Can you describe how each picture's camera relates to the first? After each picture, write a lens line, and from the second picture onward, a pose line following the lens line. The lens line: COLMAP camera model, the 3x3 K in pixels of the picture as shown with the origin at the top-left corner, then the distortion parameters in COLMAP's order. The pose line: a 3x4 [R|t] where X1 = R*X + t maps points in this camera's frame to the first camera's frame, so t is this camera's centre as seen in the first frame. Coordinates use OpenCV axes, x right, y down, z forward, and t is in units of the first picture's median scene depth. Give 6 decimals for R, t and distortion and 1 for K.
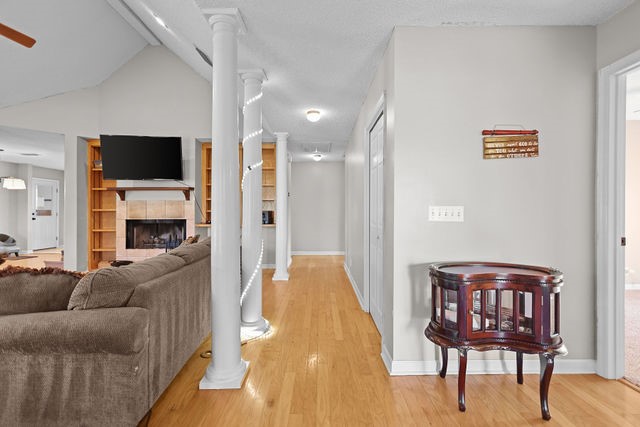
lens RADIAL K [[298.8, 0, 318.2], [0, 298.8, 213.0], [0, 0, 1]] dist [0.003777, 0.002088]
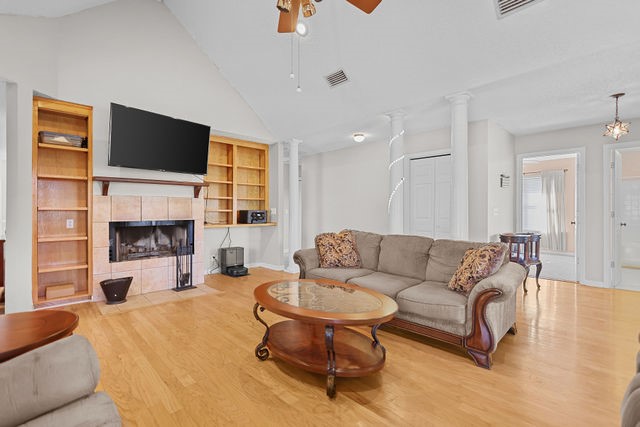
lens RADIAL K [[298.8, 0, 318.6], [0, 298.8, 213.3], [0, 0, 1]] dist [0.003777, 0.002088]
pose [[0.724727, -0.004146, 0.689023, -1.038366], [0.008036, 0.999965, -0.002435, 0.009699], [-0.688989, 0.007302, 0.724735, 0.177312]]
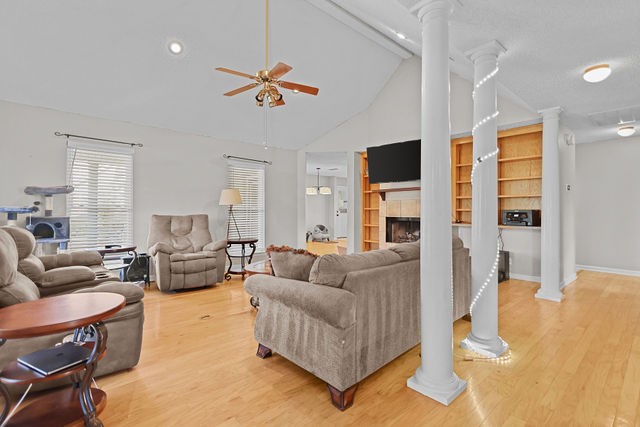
lens RADIAL K [[298.8, 0, 326.7], [0, 298.8, 210.1], [0, 0, 1]] dist [0.003777, 0.002088]
pose [[0.660288, 0.002979, -0.751007, 0.107495], [-0.007271, 0.999971, -0.002426, 0.000411], [0.750978, 0.007062, 0.660290, 0.076394]]
